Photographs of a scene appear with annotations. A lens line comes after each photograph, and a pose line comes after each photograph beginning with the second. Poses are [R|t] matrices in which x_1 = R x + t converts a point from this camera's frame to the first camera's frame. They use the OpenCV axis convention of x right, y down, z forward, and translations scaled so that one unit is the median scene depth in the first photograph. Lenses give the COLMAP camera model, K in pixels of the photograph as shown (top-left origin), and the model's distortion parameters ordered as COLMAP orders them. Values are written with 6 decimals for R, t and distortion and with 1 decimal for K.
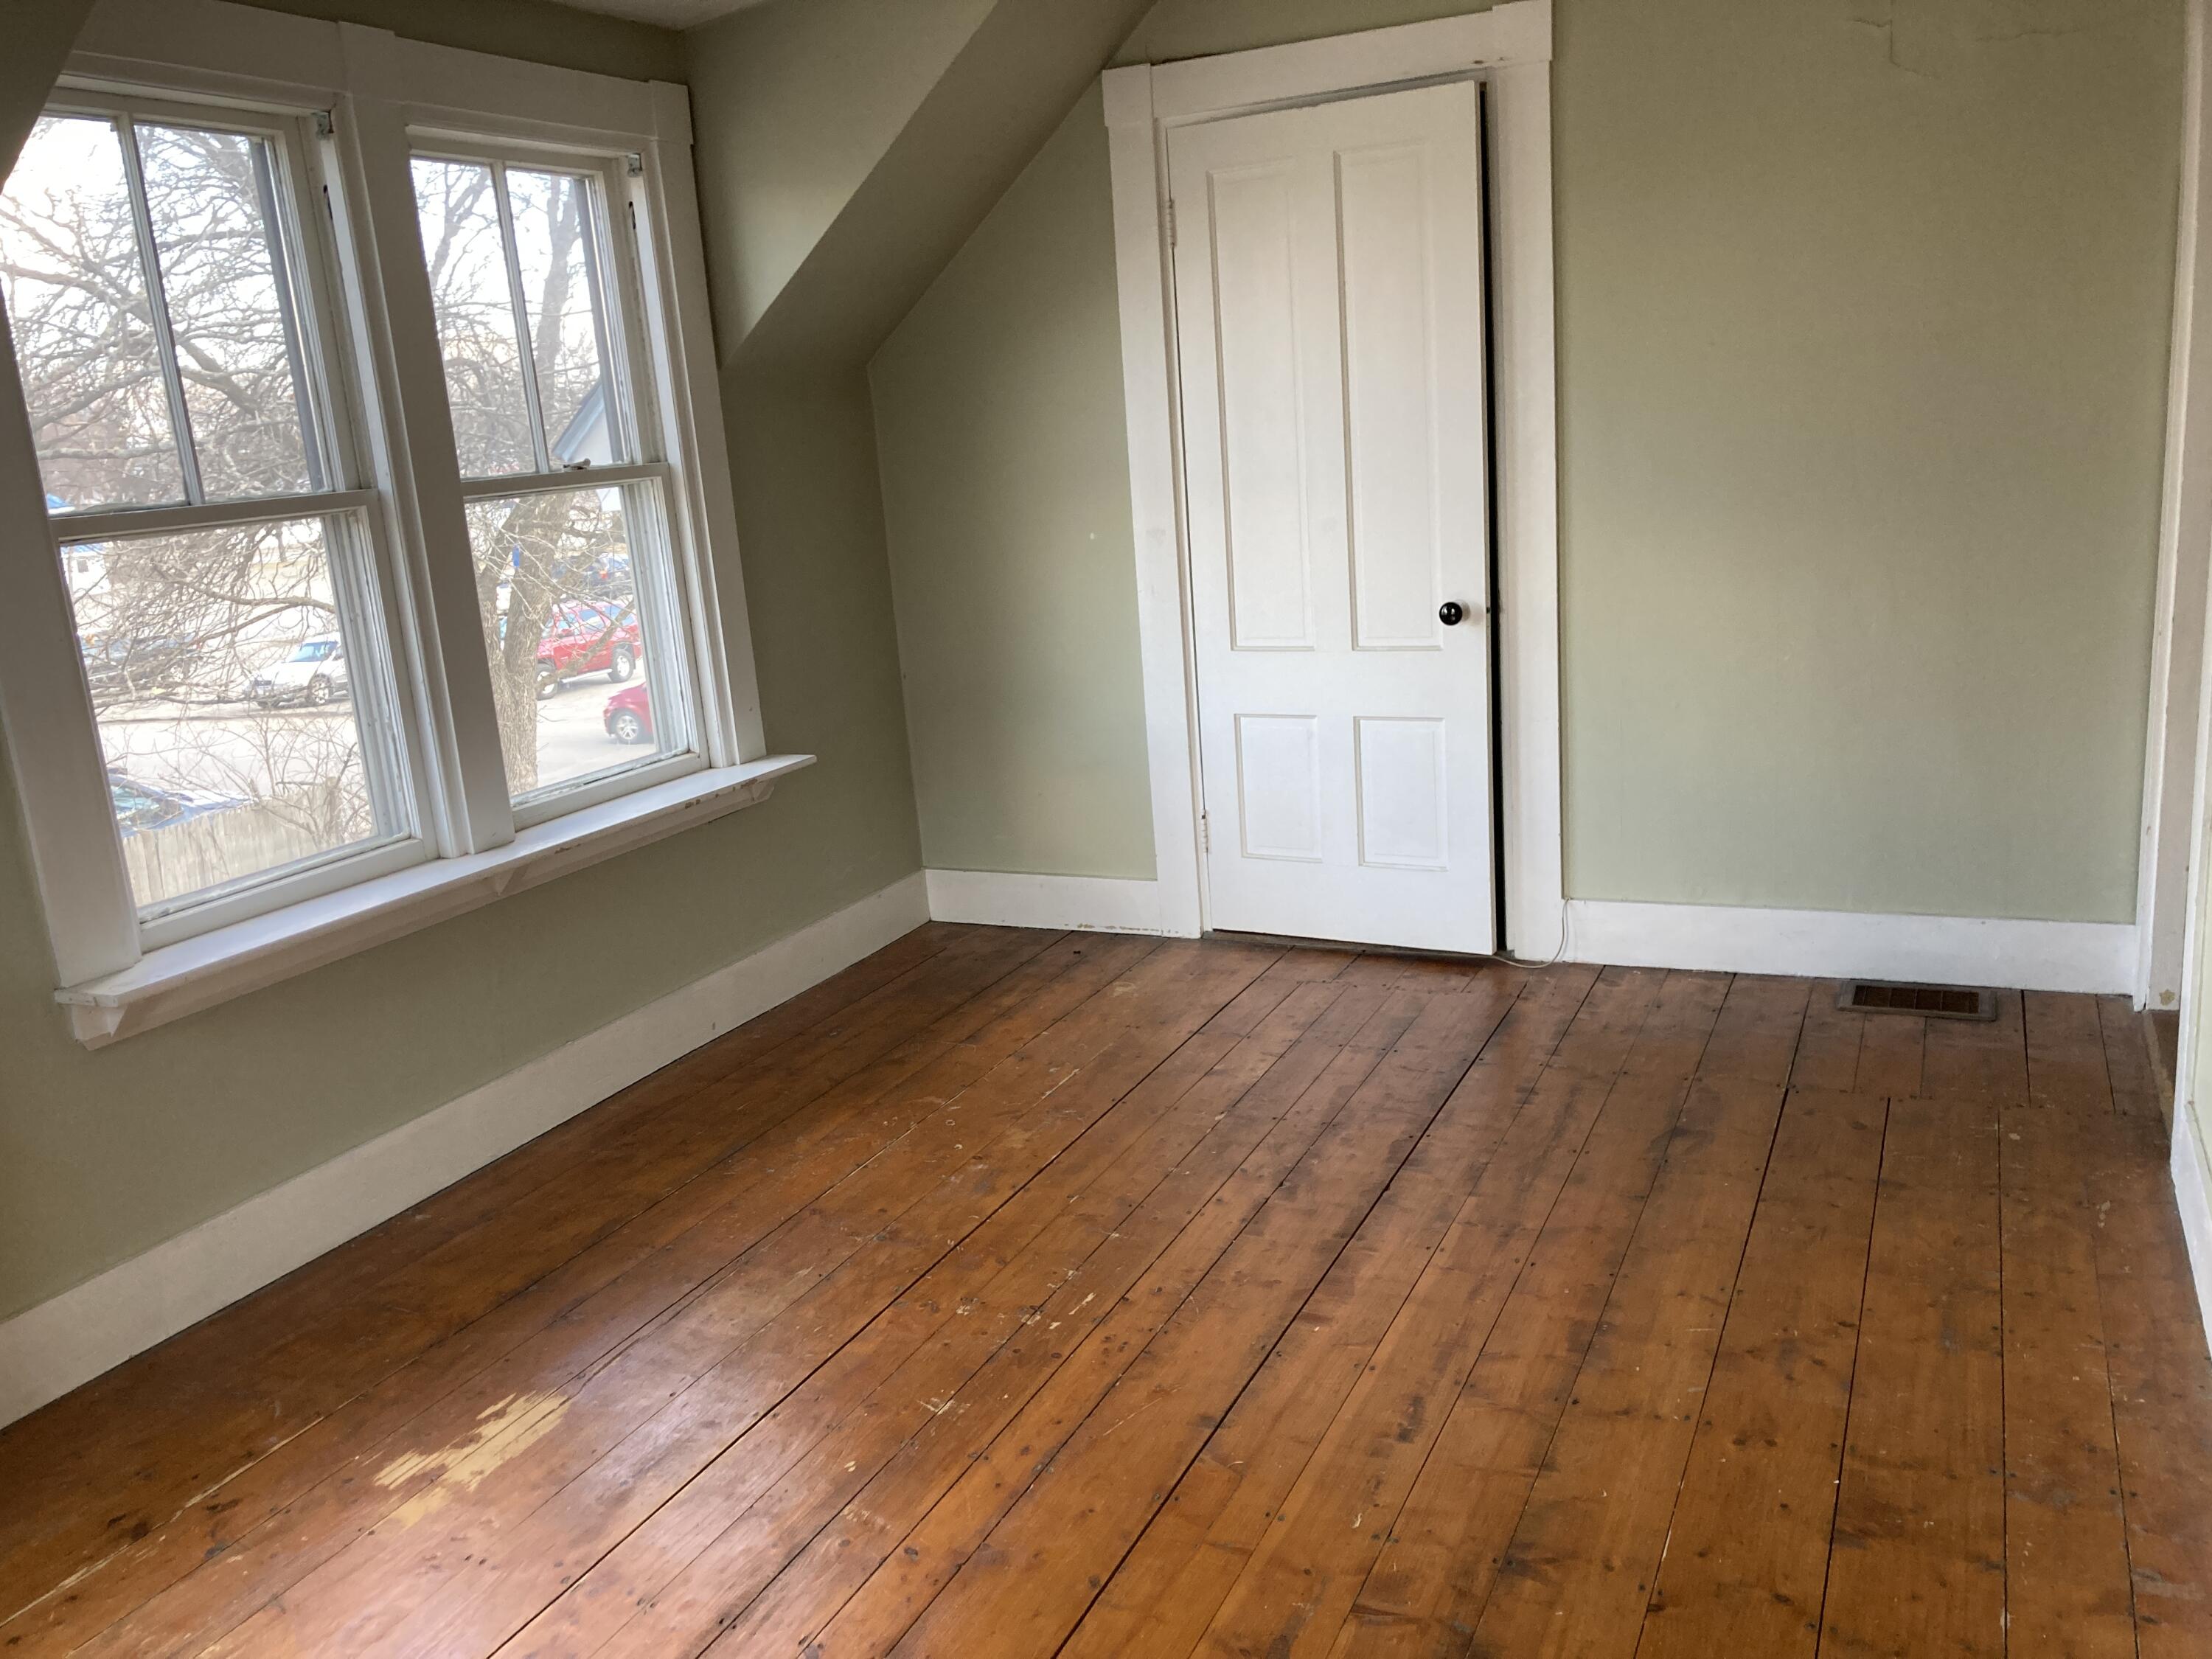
lens RADIAL K [[1829.8, 0, 1108.0], [0, 1829.8, 836.0], [0, 0, 1]] dist [0.041805, -0.039698]
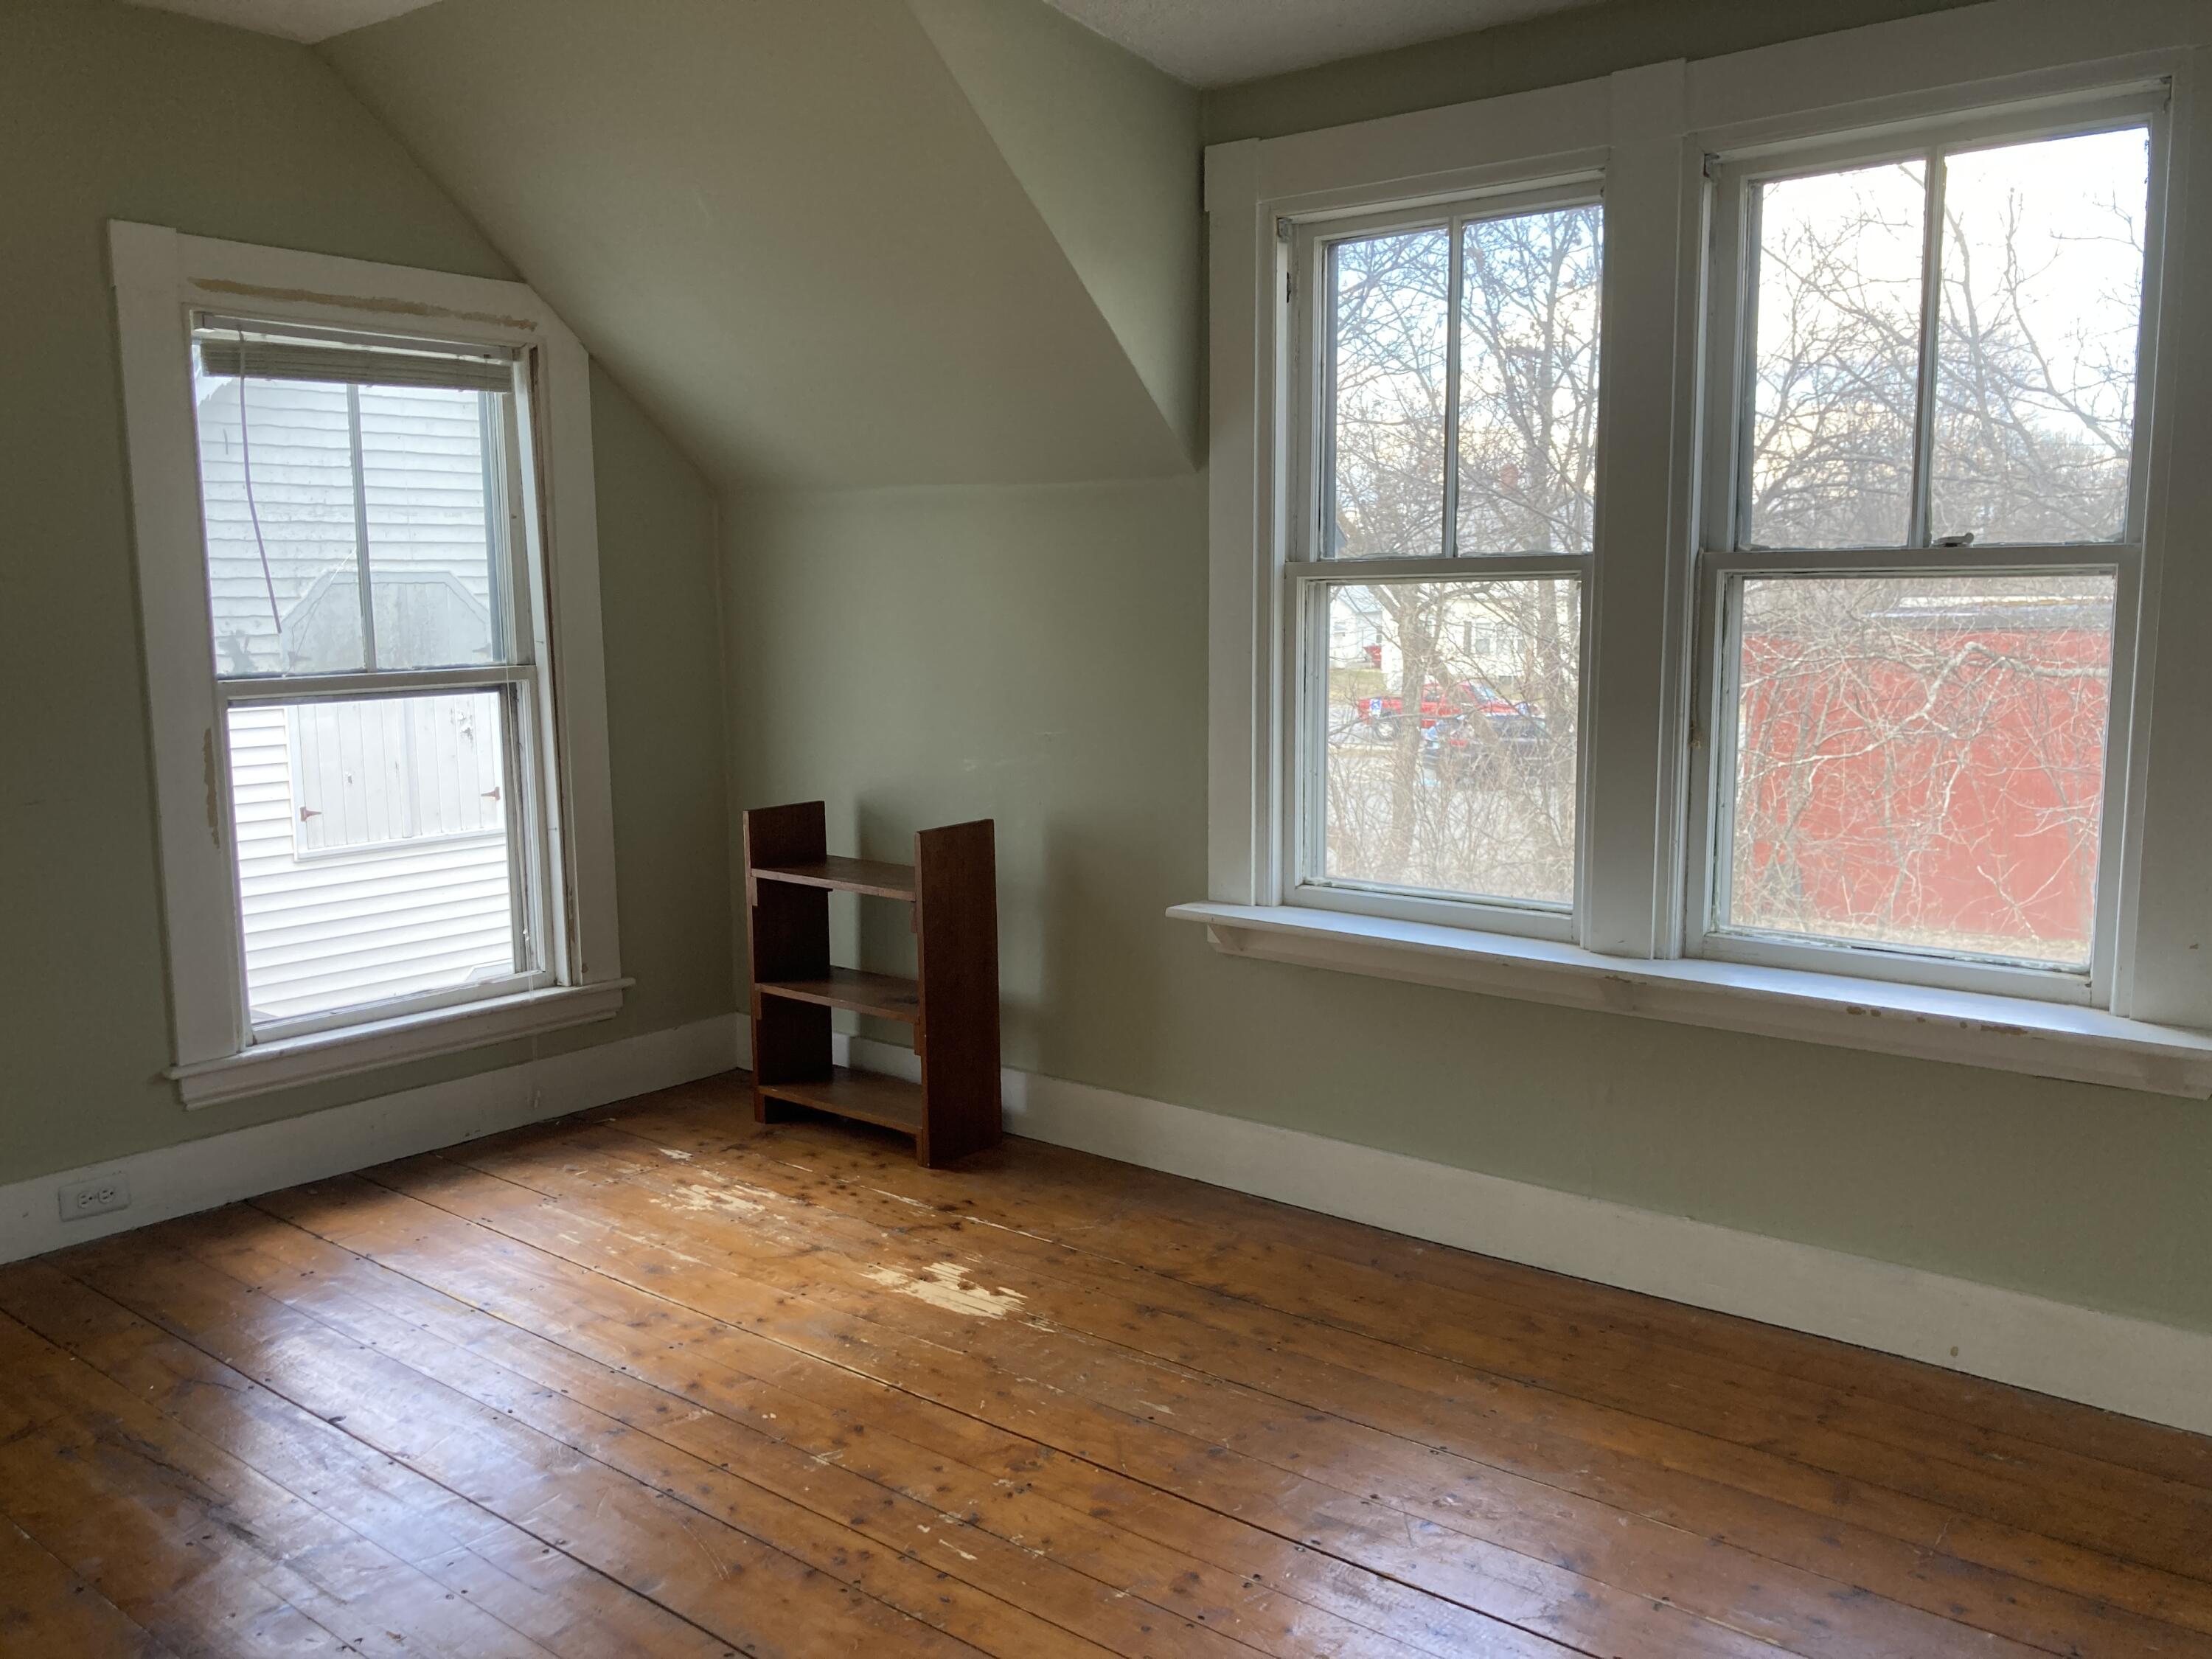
lens RADIAL K [[1829.8, 0, 1108.3], [0, 1829.8, 826.4], [0, 0, 1]] dist [0.041805, -0.039698]
pose [[-0.241512, 0.202184, -0.949102, 0.626947], [-0.197625, 0.947309, 0.252090, -0.255235], [0.950061, 0.248449, -0.188830, 1.013830]]
